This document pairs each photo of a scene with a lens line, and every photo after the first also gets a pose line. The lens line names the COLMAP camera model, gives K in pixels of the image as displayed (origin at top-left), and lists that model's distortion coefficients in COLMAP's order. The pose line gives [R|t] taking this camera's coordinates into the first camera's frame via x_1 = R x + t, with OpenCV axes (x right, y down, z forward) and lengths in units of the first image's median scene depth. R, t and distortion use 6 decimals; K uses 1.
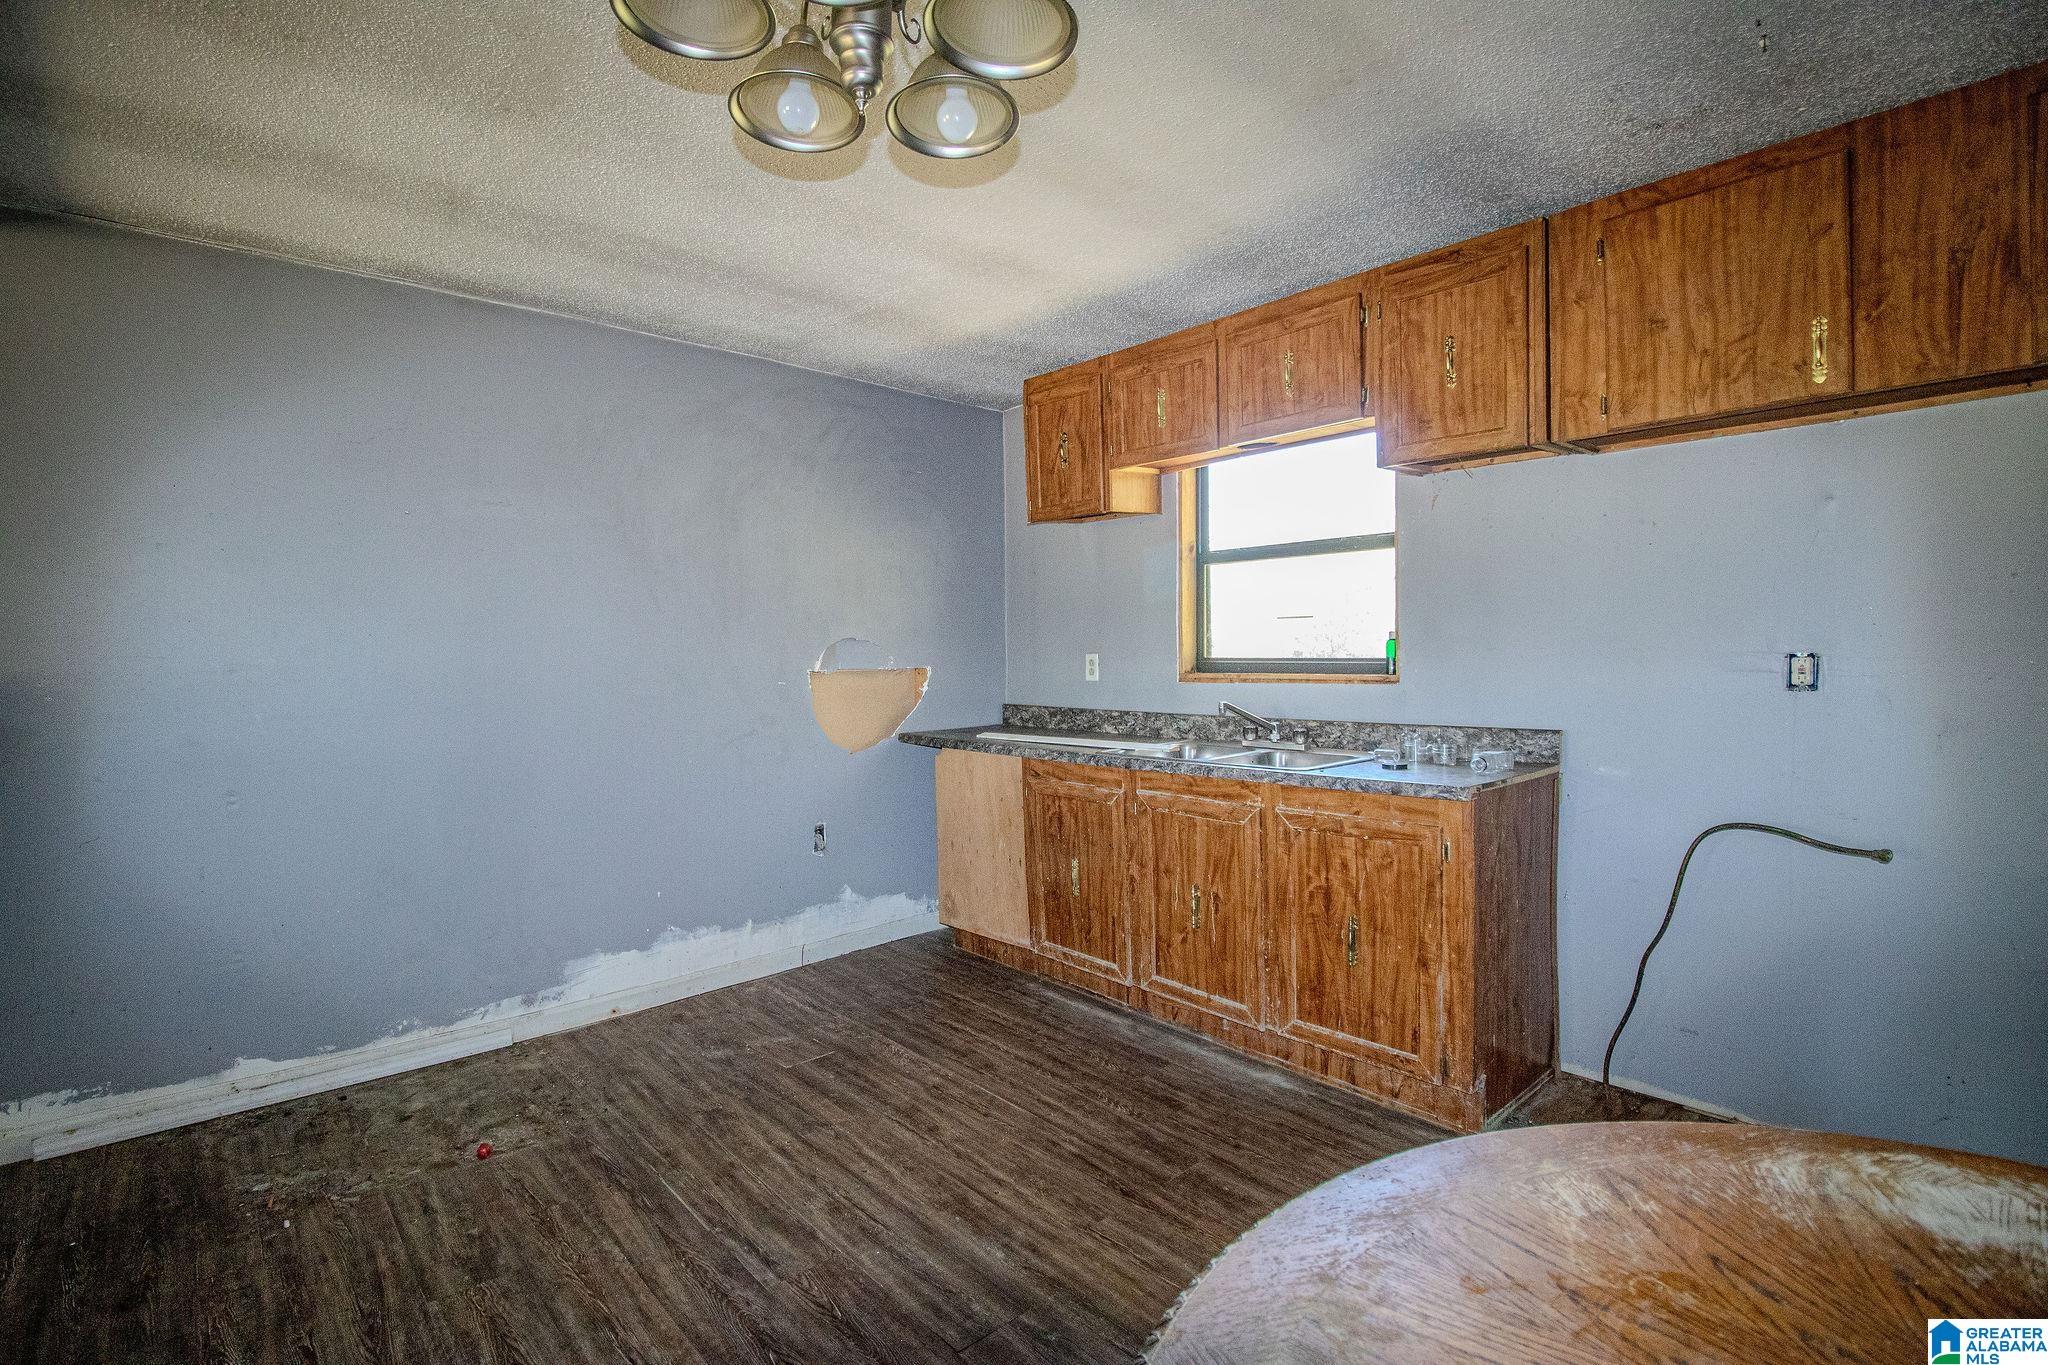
lens RADIAL K [[944.1, 0, 1017.4], [0, 944.1, 687.9], [0, 0, 1]] dist [0.002193, -0.013506]
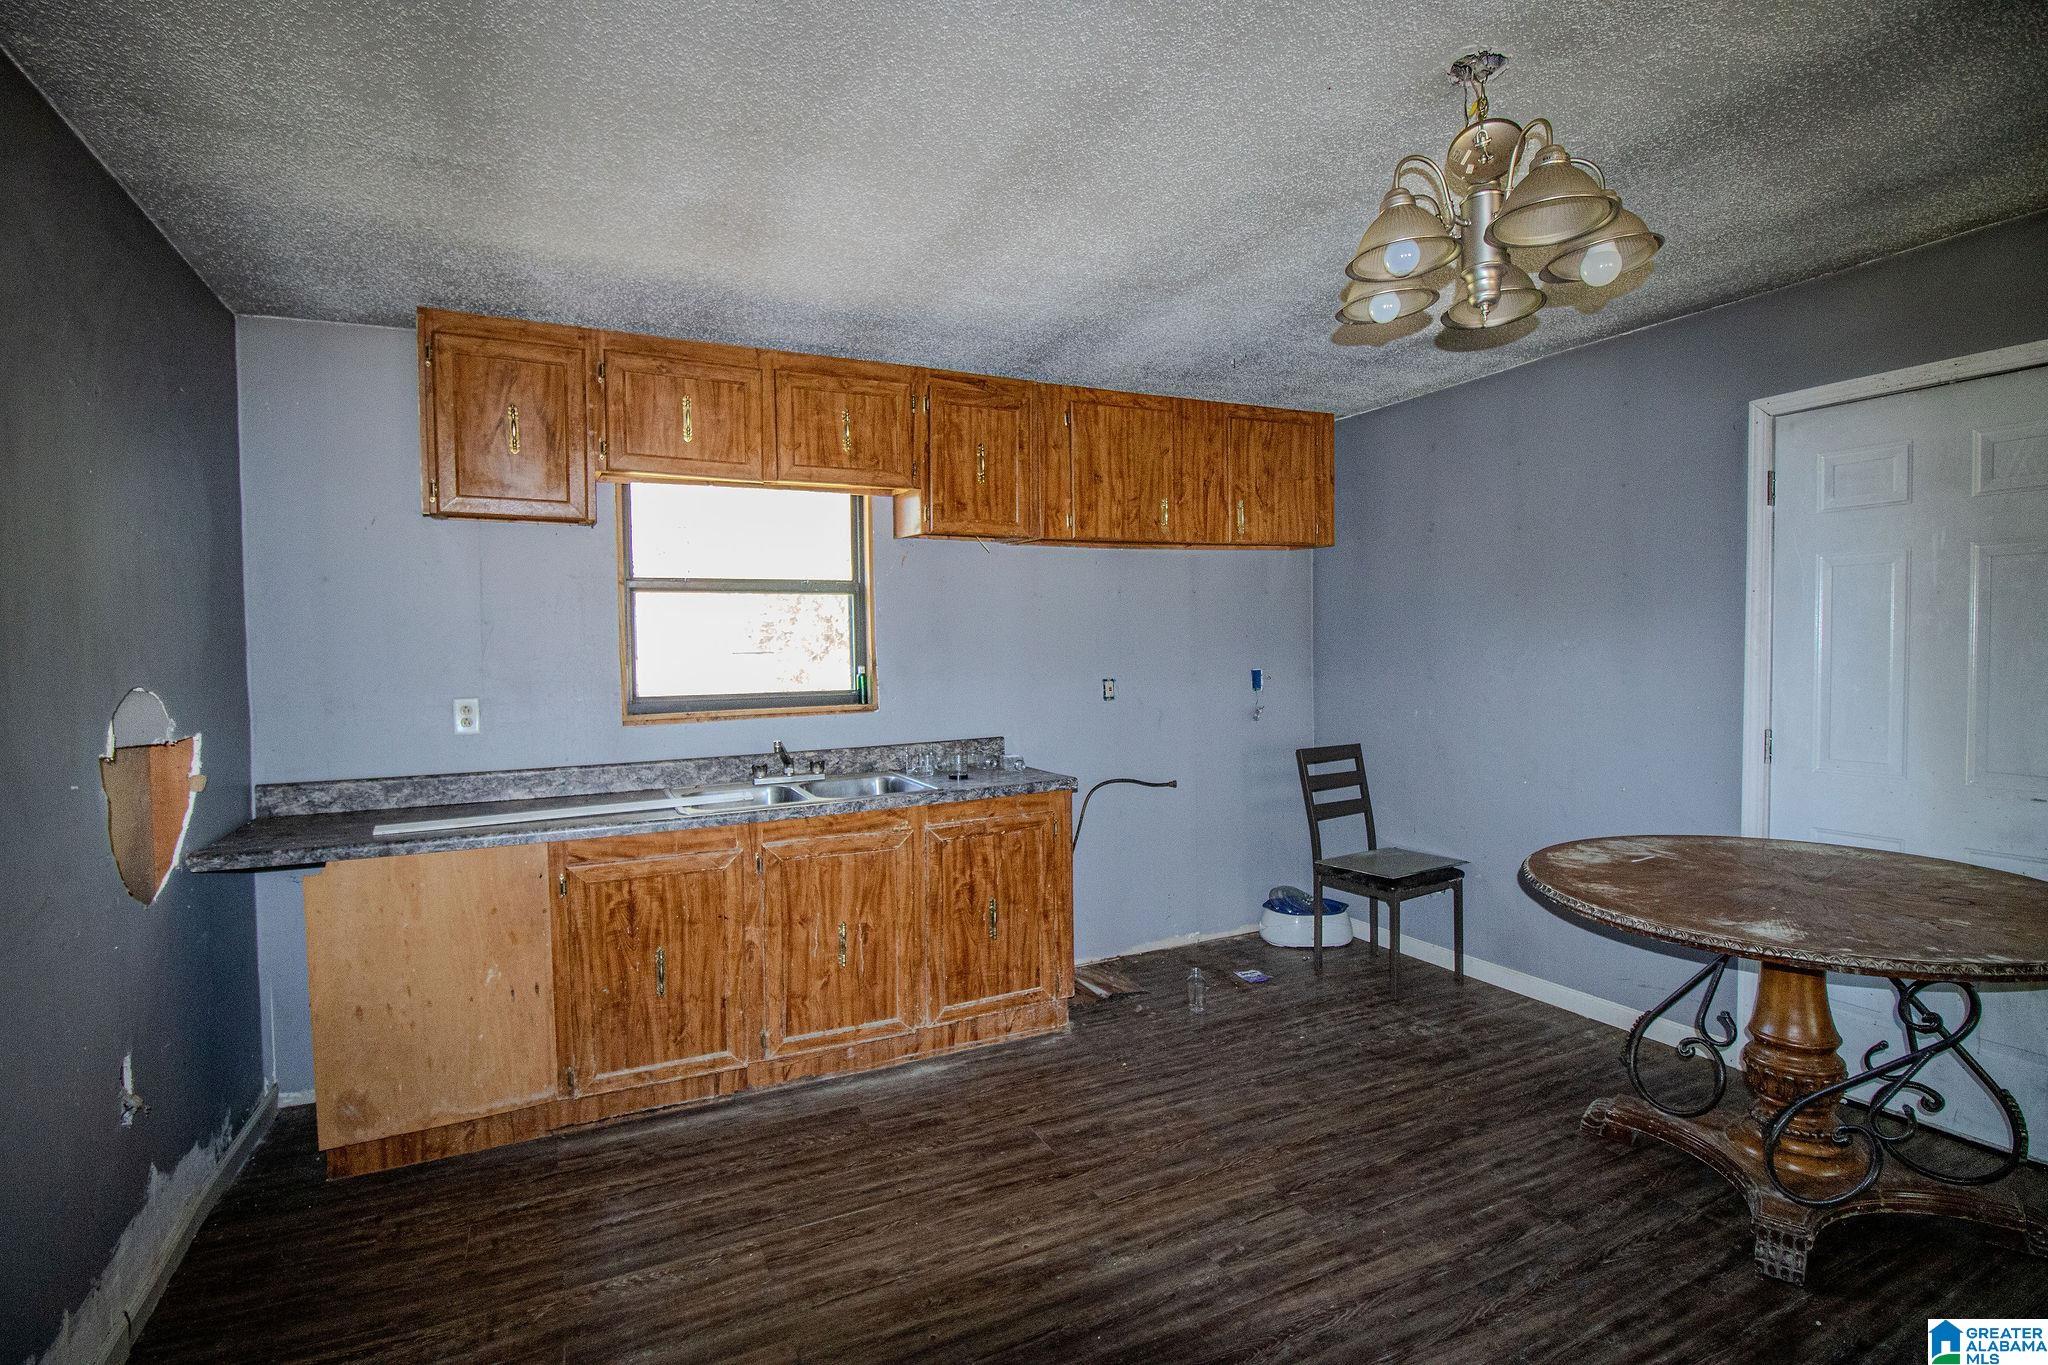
lens RADIAL K [[944.1, 0, 1017.4], [0, 944.1, 687.9], [0, 0, 1]] dist [0.002193, -0.013506]
pose [[0.285693, -0.031938, 0.957789, -0.728156], [0.053768, 0.998404, 0.017254, -0.048518], [-0.956812, 0.046569, 0.286954, 0.538329]]
